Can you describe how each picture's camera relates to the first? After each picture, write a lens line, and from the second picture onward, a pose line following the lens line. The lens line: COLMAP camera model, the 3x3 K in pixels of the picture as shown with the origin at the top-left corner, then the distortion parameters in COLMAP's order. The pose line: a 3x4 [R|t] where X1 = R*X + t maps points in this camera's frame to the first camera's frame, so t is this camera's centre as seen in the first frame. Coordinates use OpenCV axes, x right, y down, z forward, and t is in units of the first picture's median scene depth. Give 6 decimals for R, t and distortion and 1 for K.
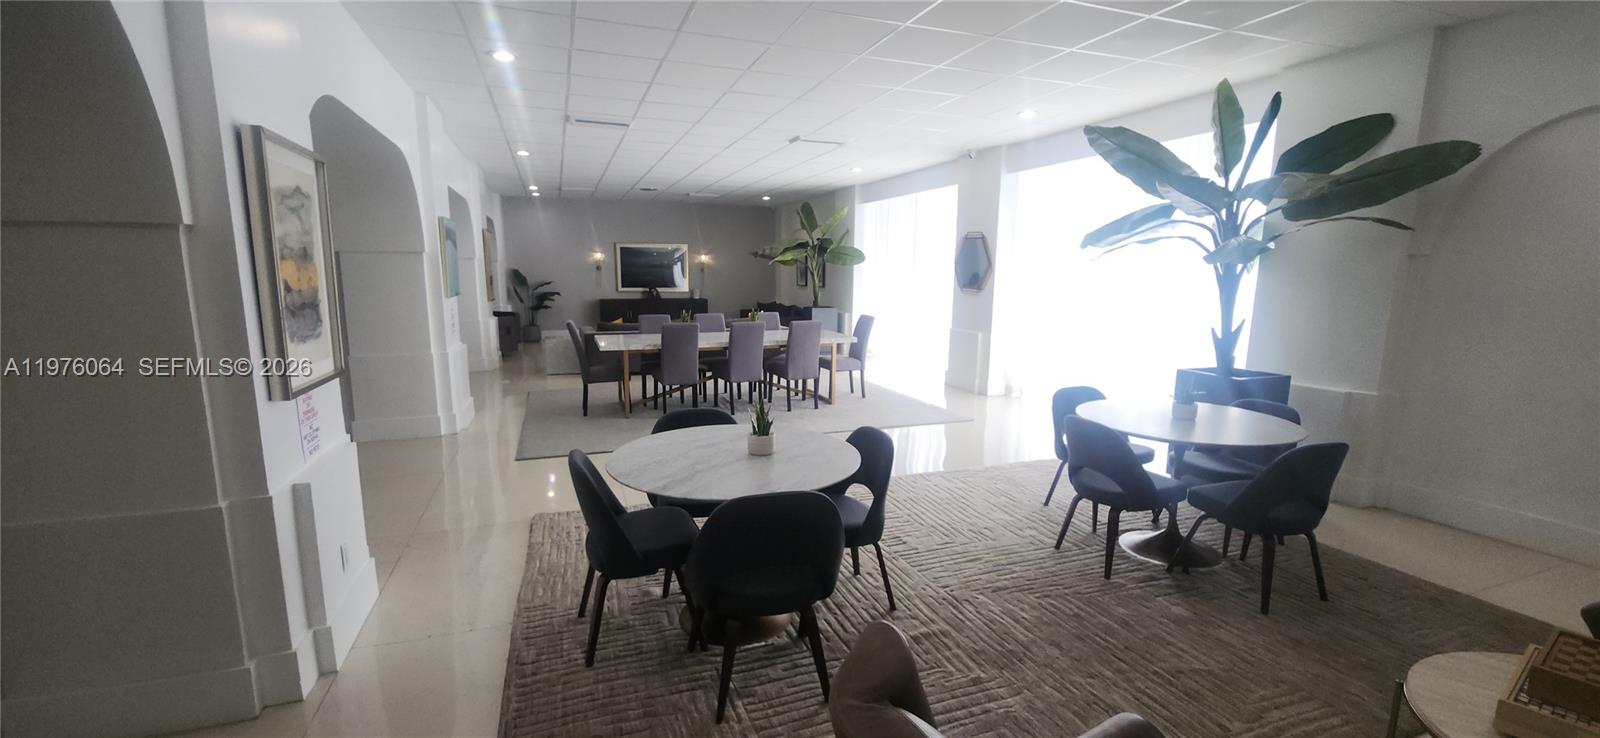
lens RADIAL K [[654.7, 0, 793.2], [0, 654.7, 374.8], [0, 0, 1]] dist [0.010004, -0.004991]
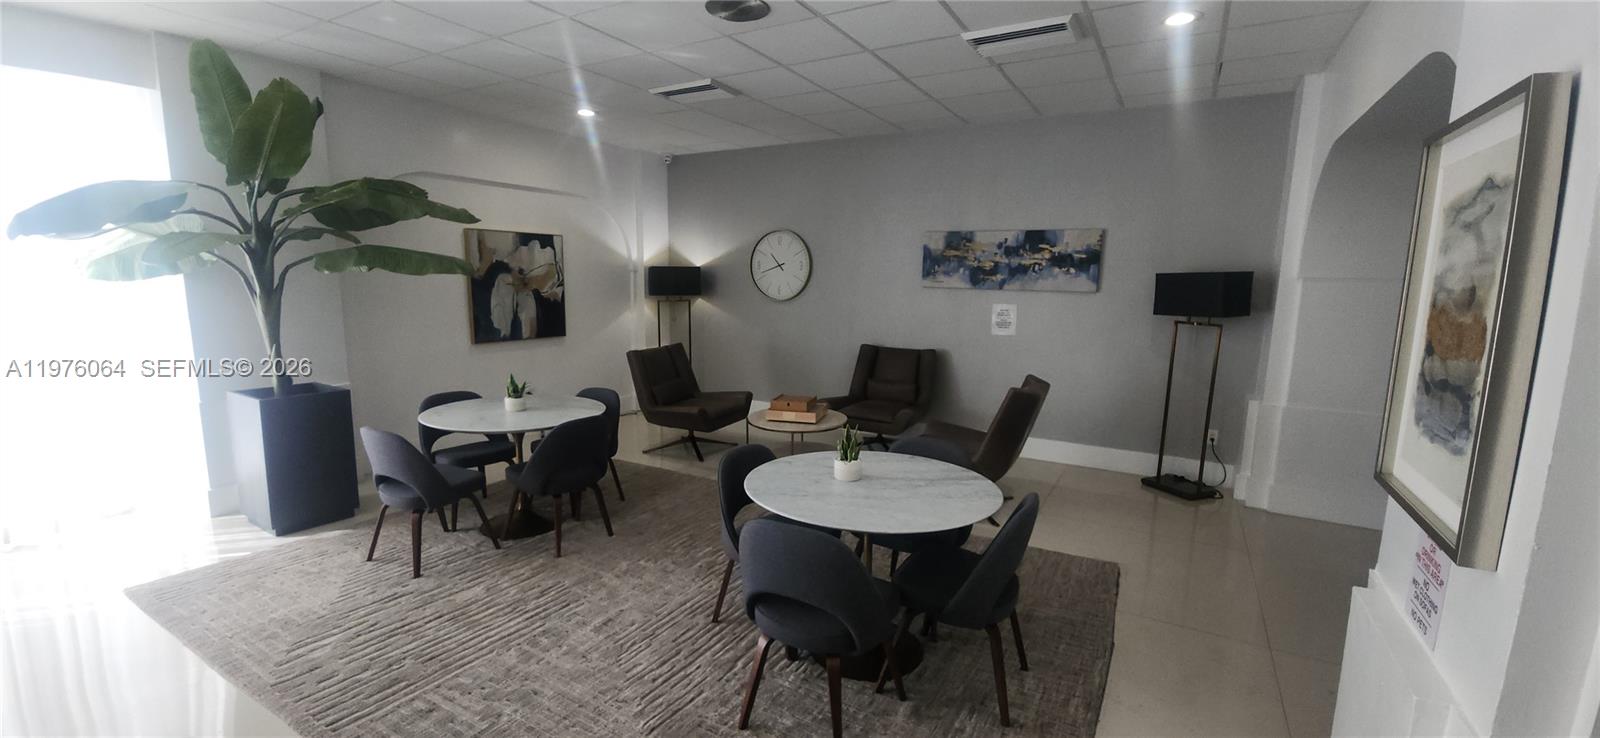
lens RADIAL K [[654.7, 0, 795.4], [0, 654.7, 377.5], [0, 0, 1]] dist [0.010004, -0.004991]
pose [[-0.631808, -0.133443, 0.763552, -0.784797], [0.102809, 0.961940, 0.253185, -0.307420], [-0.768276, 0.238464, -0.594042, 1.715686]]
